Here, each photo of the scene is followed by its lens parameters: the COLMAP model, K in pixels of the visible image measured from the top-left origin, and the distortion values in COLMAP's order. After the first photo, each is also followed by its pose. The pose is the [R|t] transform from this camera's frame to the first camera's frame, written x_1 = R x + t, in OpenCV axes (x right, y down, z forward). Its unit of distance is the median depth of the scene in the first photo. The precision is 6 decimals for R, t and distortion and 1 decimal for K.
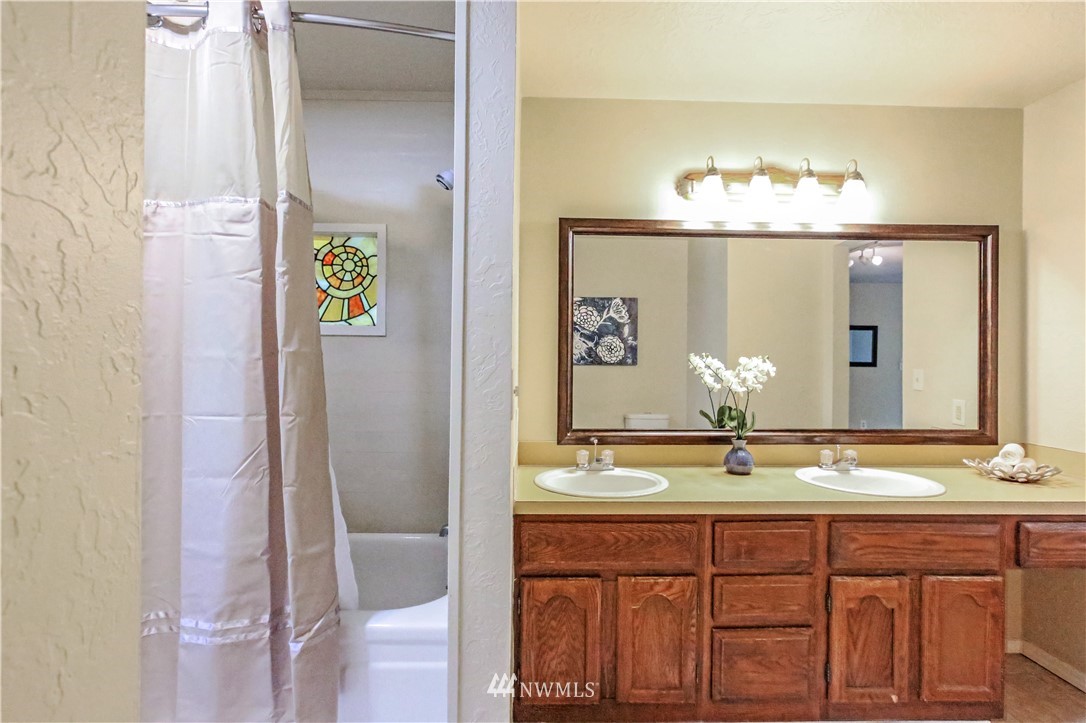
lens RADIAL K [[544.3, 0, 543.0], [0, 544.3, 361.5], [0, 0, 1]] dist [0.001752, 0.000440]
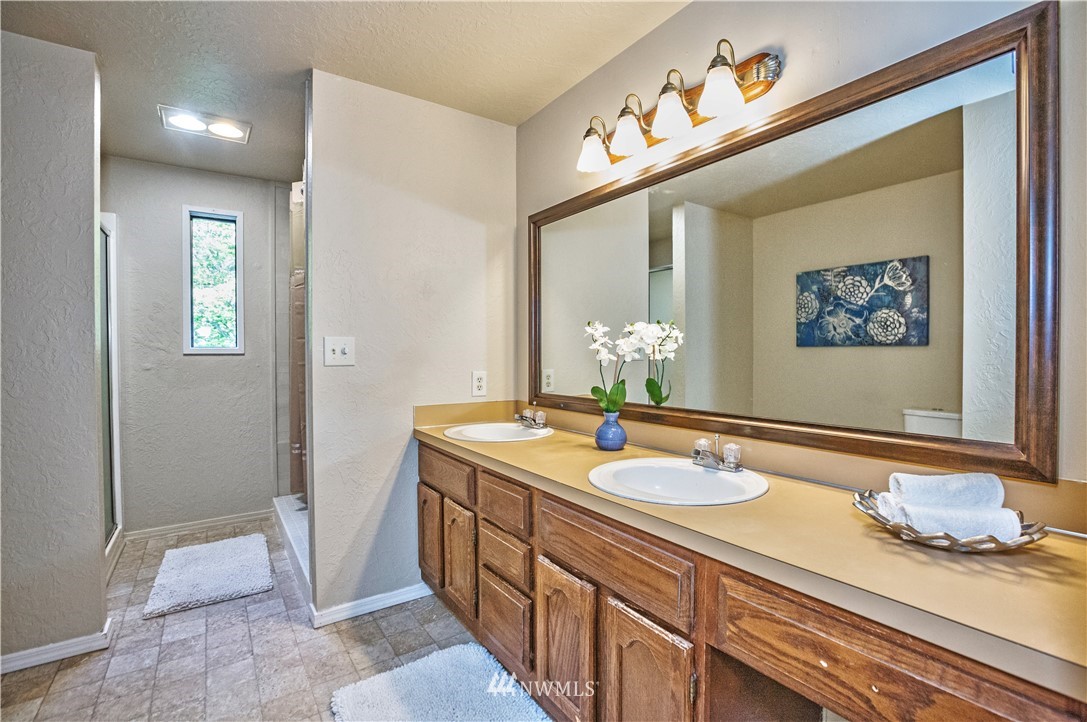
lens RADIAL K [[486.4, 0, 543.5], [0, 486.4, 361.0], [0, 0, 1]] dist [-0.055344, 0.000119]
pose [[0.535866, 0.003543, -0.844295, 0.440682], [0.004048, 0.999969, 0.006765, 0.022347], [0.844293, -0.007043, 0.535835, 0.205935]]
